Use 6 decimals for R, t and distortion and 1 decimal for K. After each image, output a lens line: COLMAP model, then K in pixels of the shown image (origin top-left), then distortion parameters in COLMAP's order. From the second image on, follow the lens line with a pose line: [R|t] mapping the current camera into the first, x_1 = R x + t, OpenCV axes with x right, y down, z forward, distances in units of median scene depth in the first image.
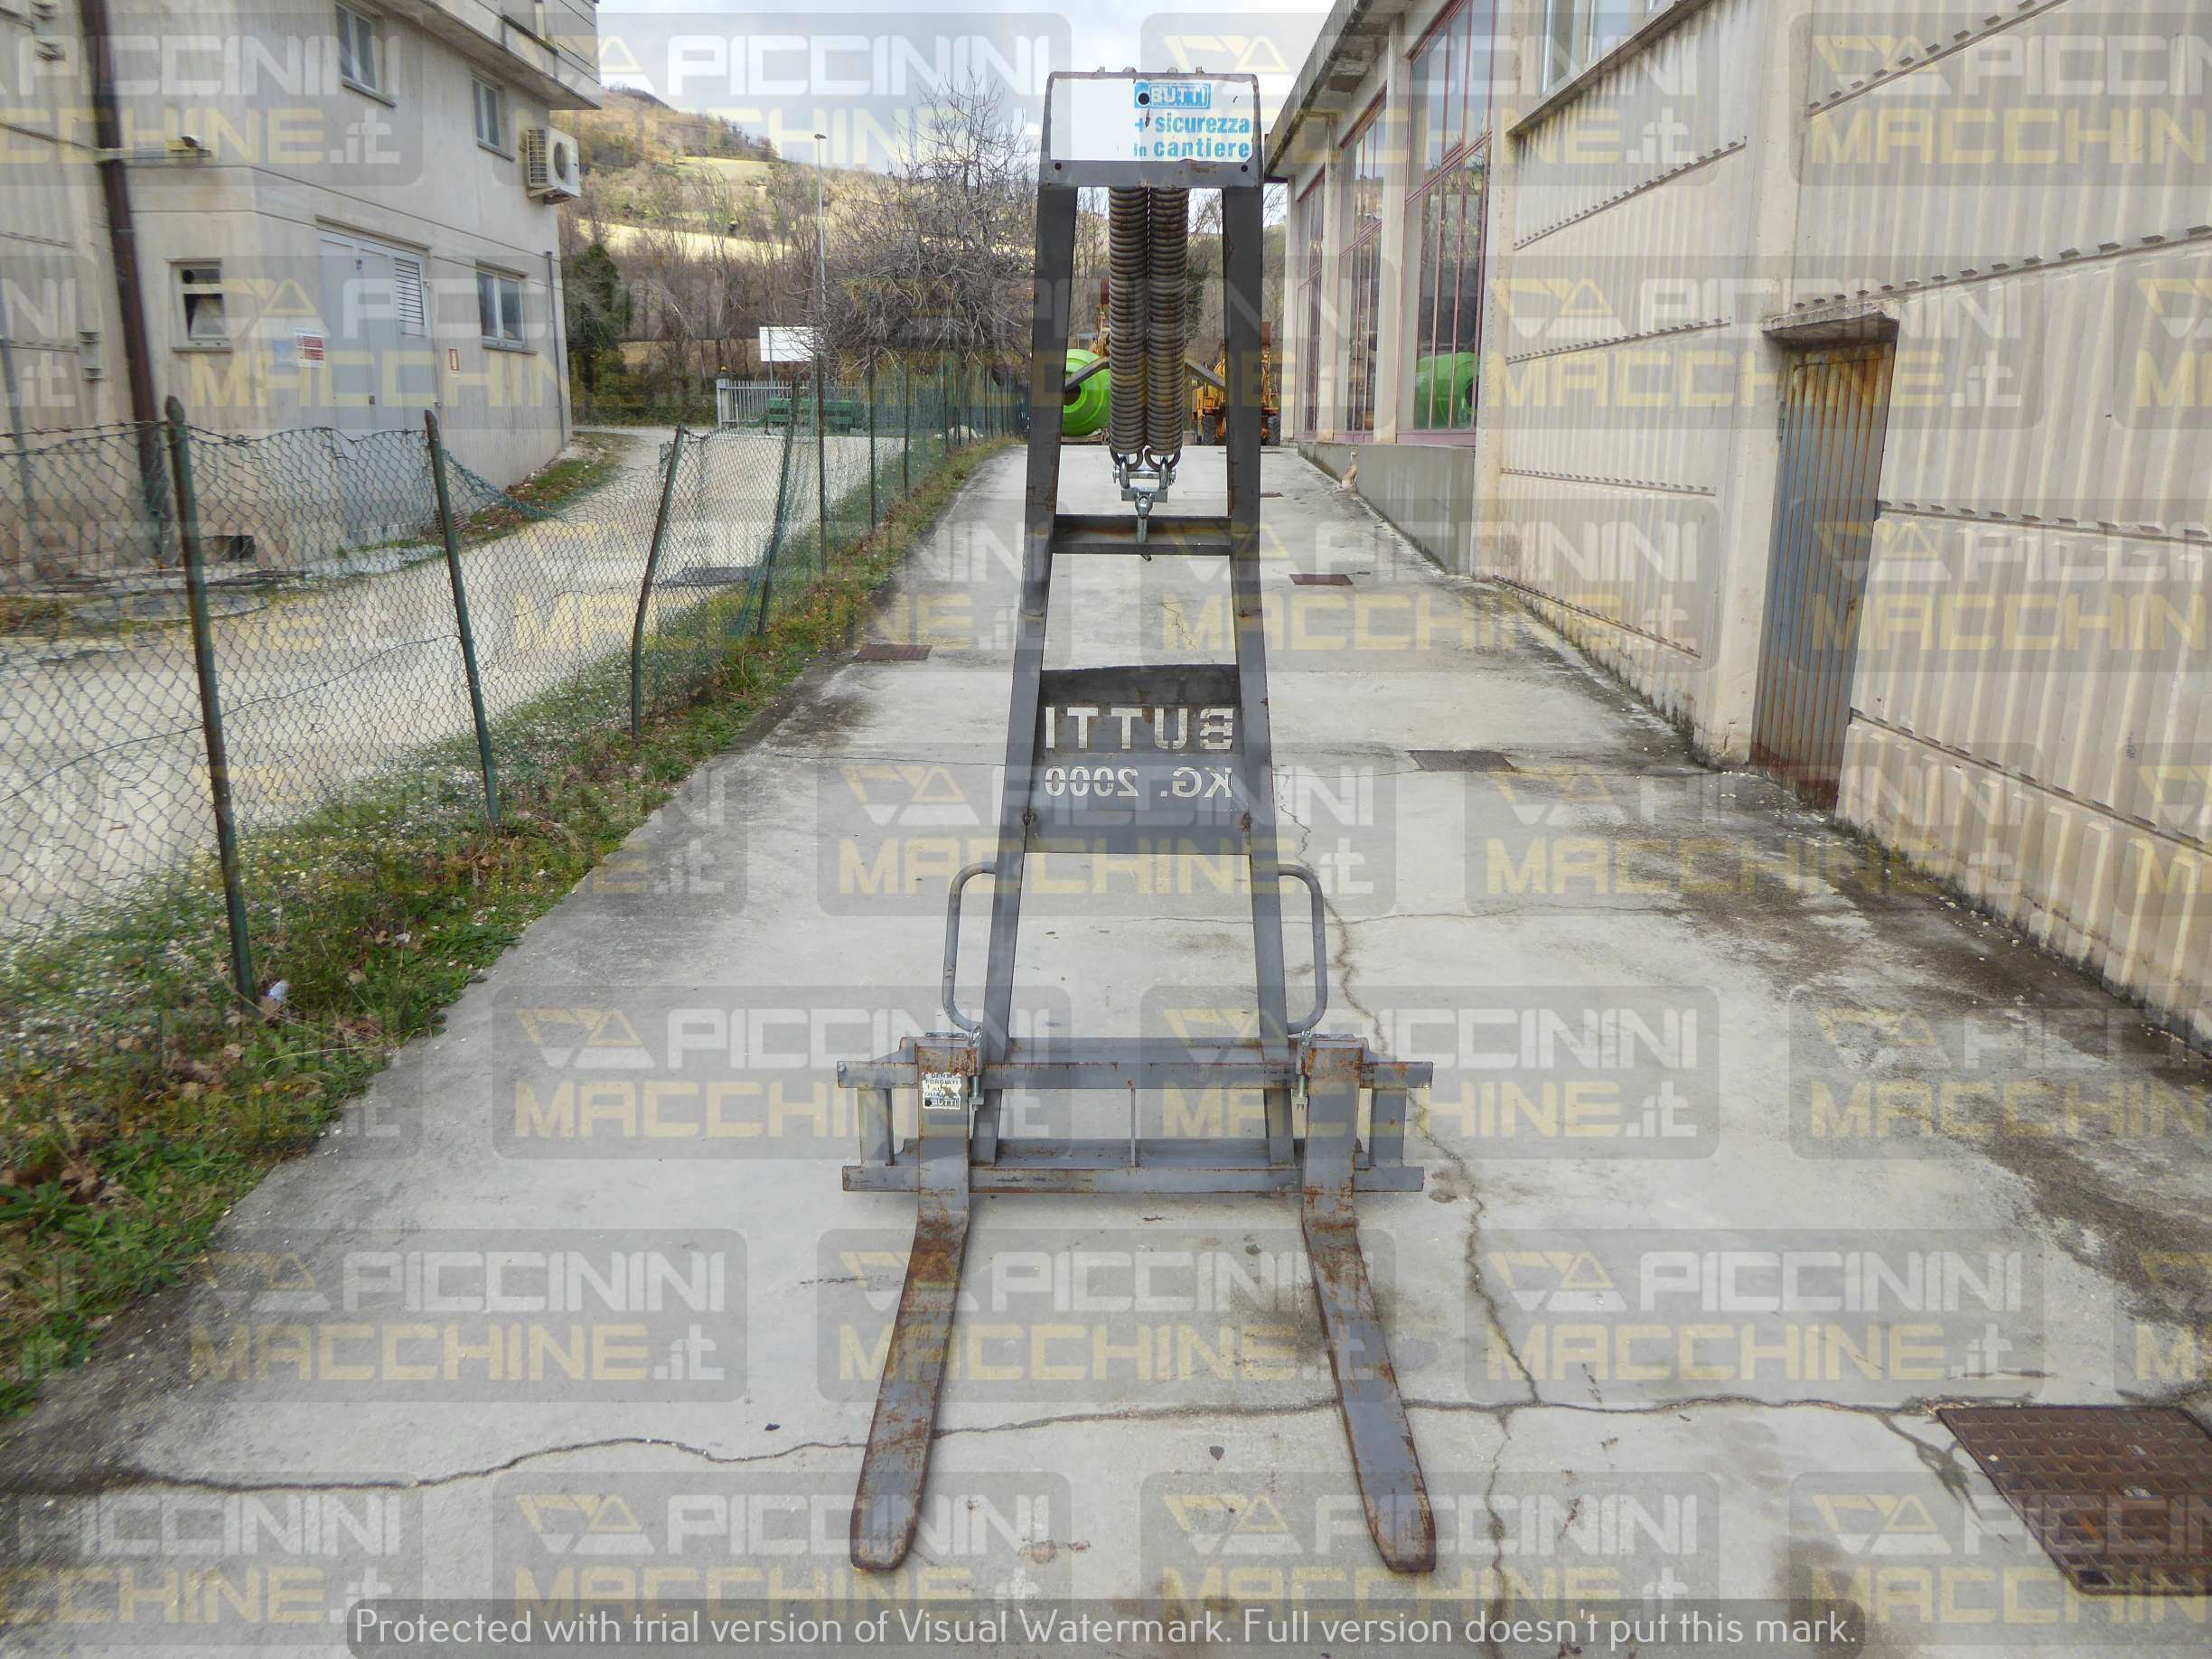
lens RADIAL K [[1619.2, 0, 1093.8], [0, 1619.2, 822.5], [0, 0, 1]] dist [-0.027288, 0.009350]
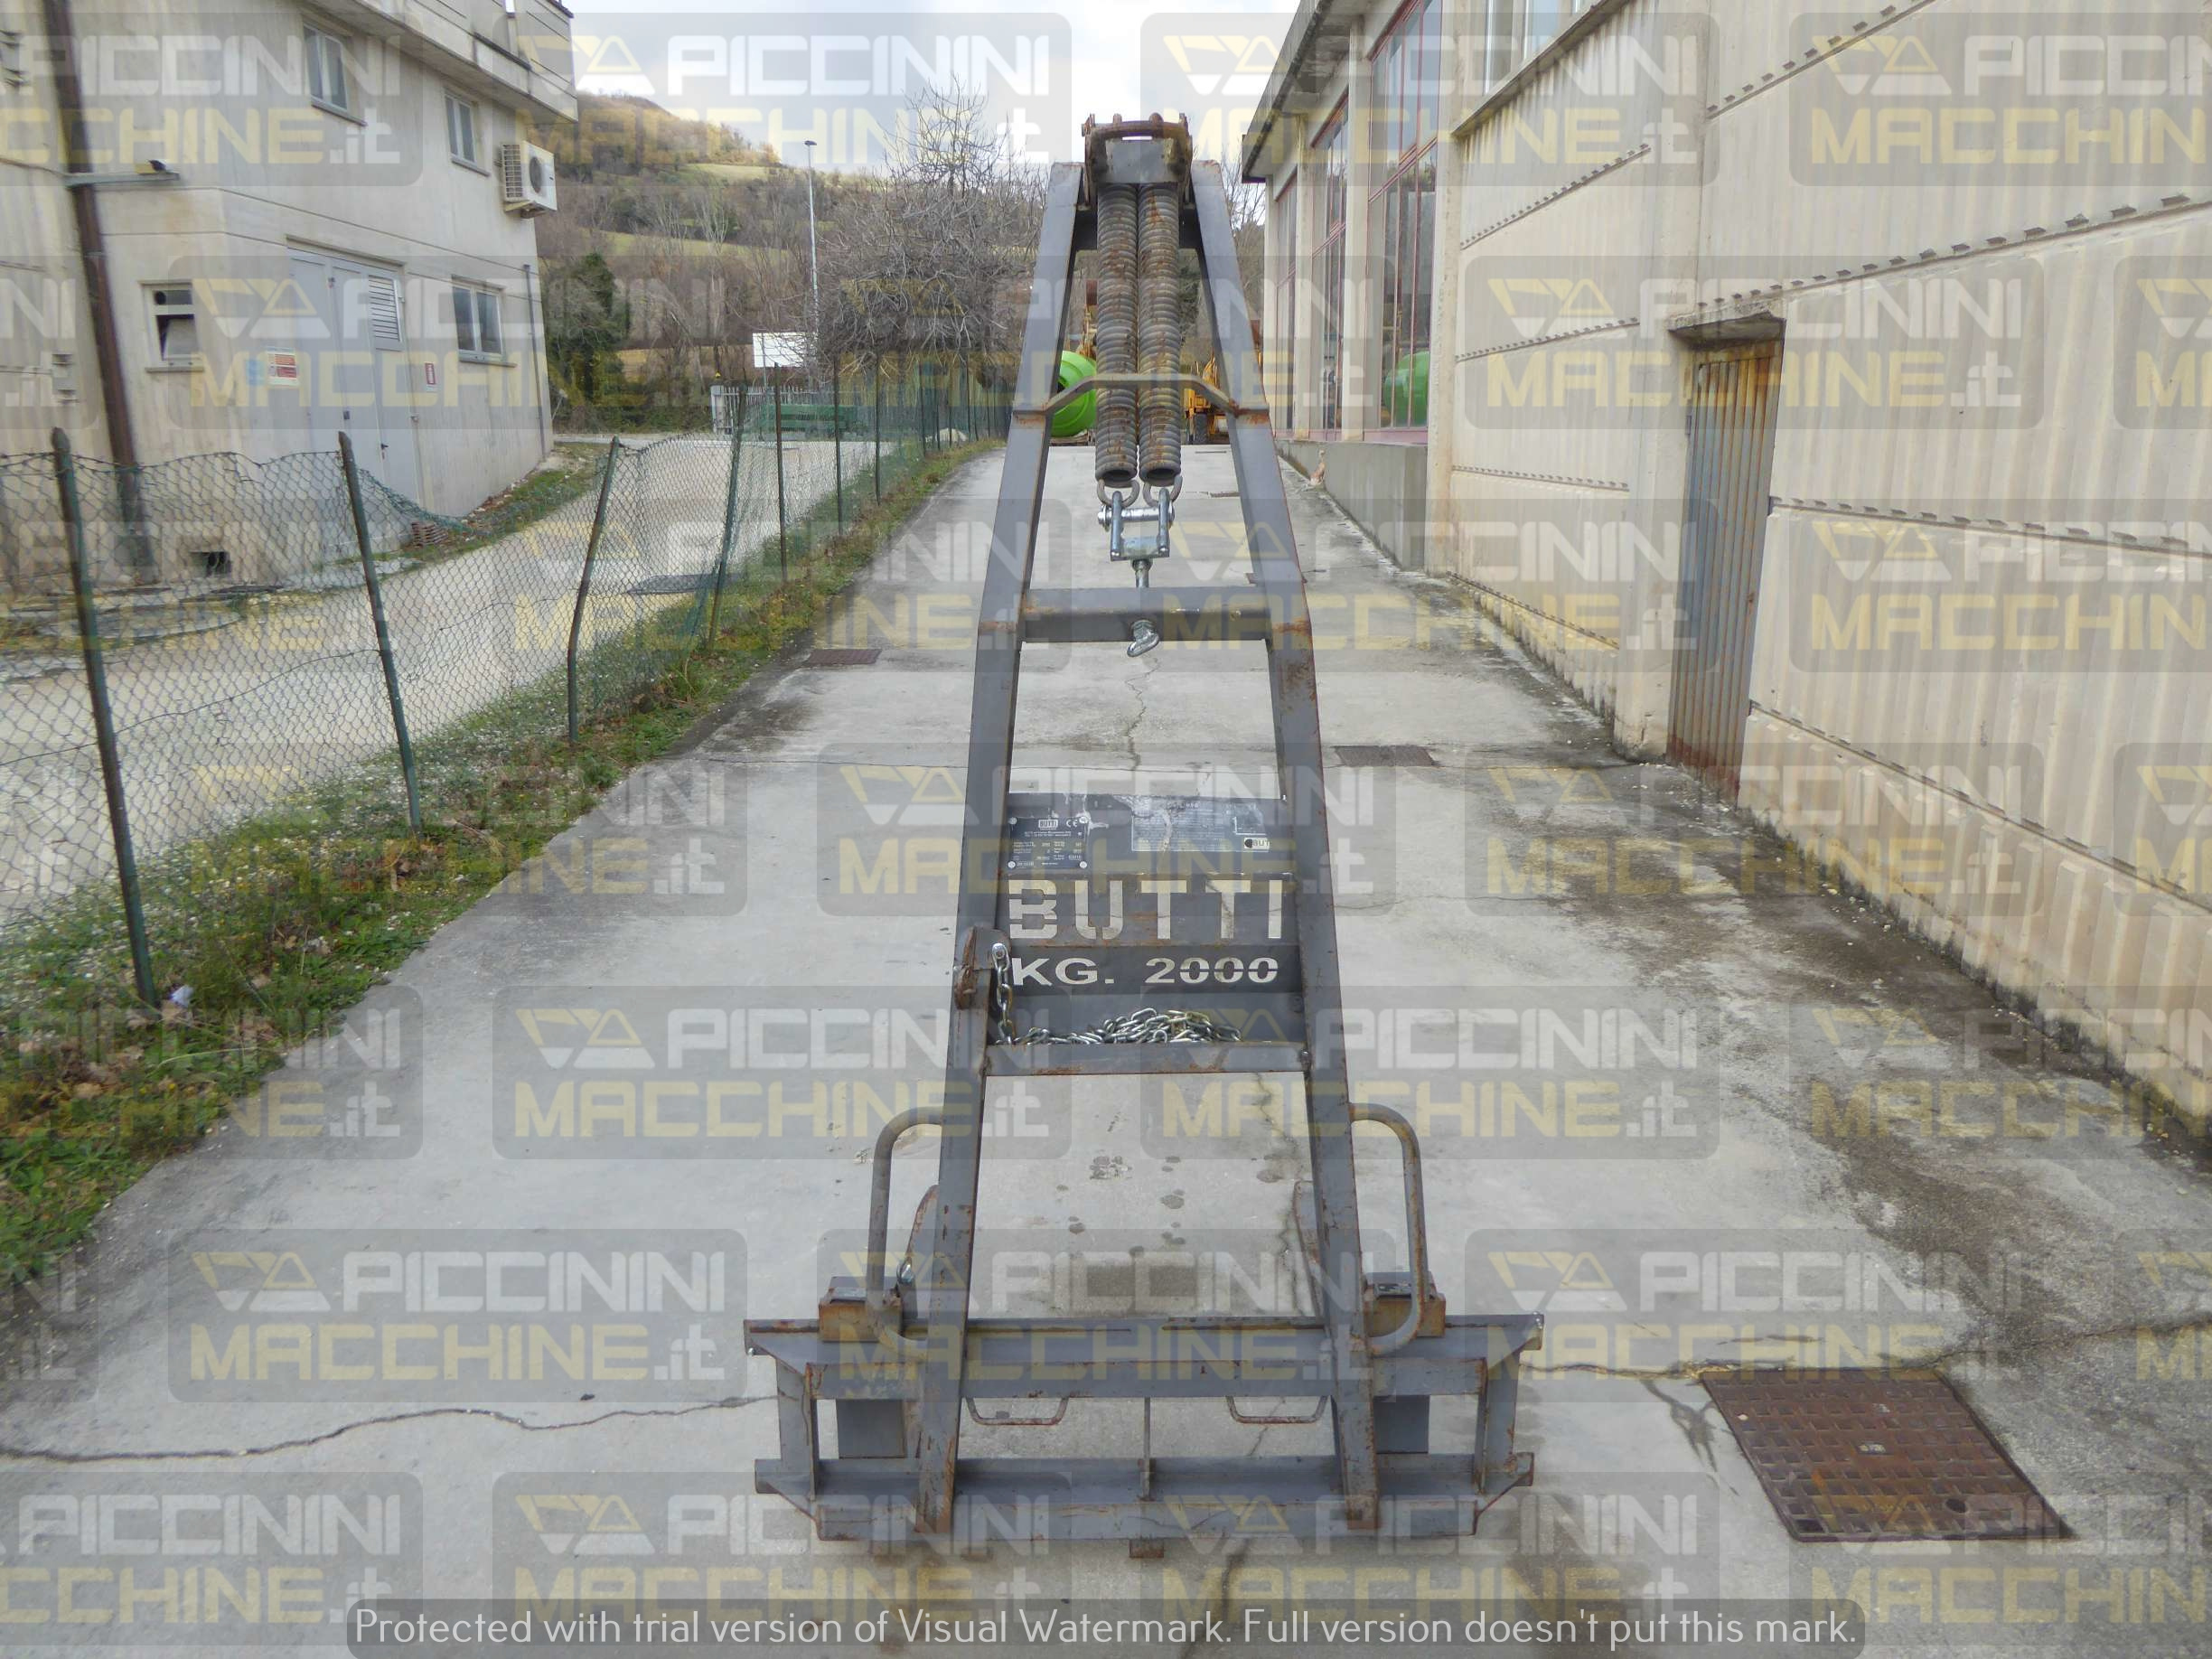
lens RADIAL K [[1619.2, 0, 1107.2], [0, 1619.2, 825.6], [0, 0, 1]] dist [-0.027288, 0.009350]
pose [[0.999879, -0.013502, -0.007715, 0.055213], [0.013529, 0.999903, 0.003436, -0.000294], [0.007668, -0.003540, 0.999964, -0.019960]]
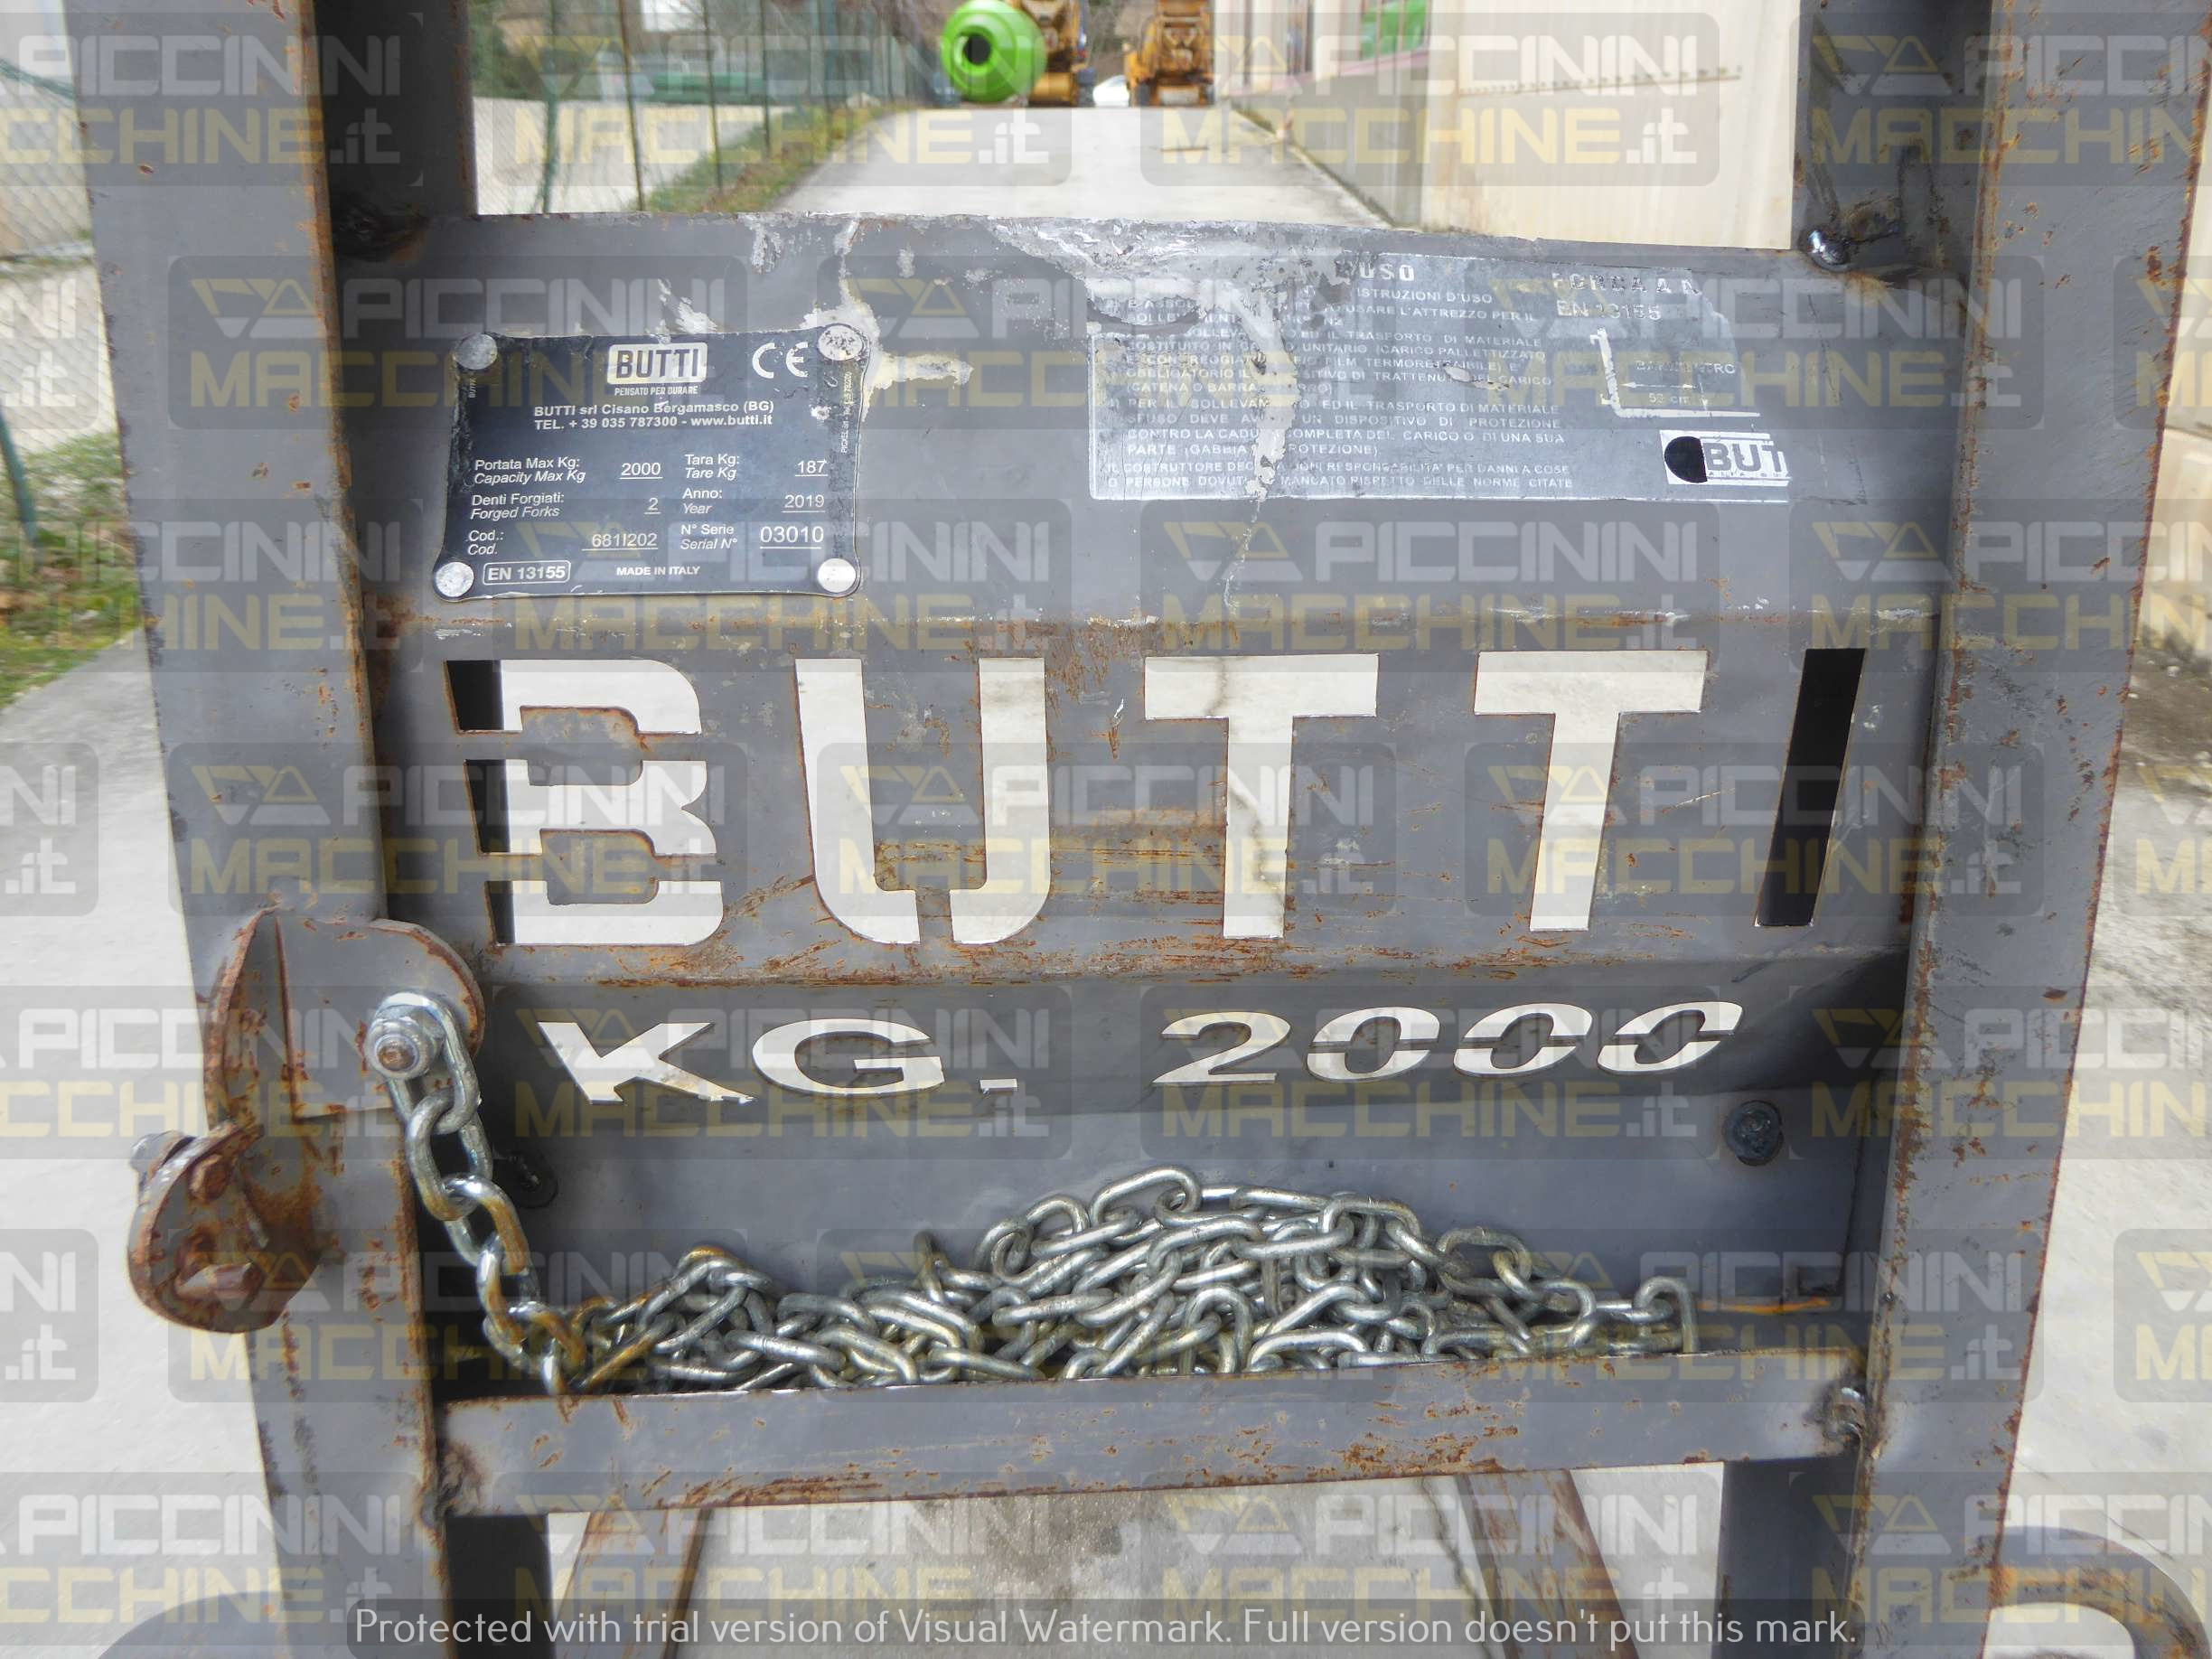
lens RADIAL K [[1619.2, 0, 1117.1], [0, 1619.2, 831.4], [0, 0, 1]] dist [-0.027288, 0.009350]
pose [[0.999050, -0.027576, 0.033754, 0.055939], [0.021429, 0.985116, 0.170551, 0.006564], [-0.037955, -0.169665, 0.984771, 0.198062]]
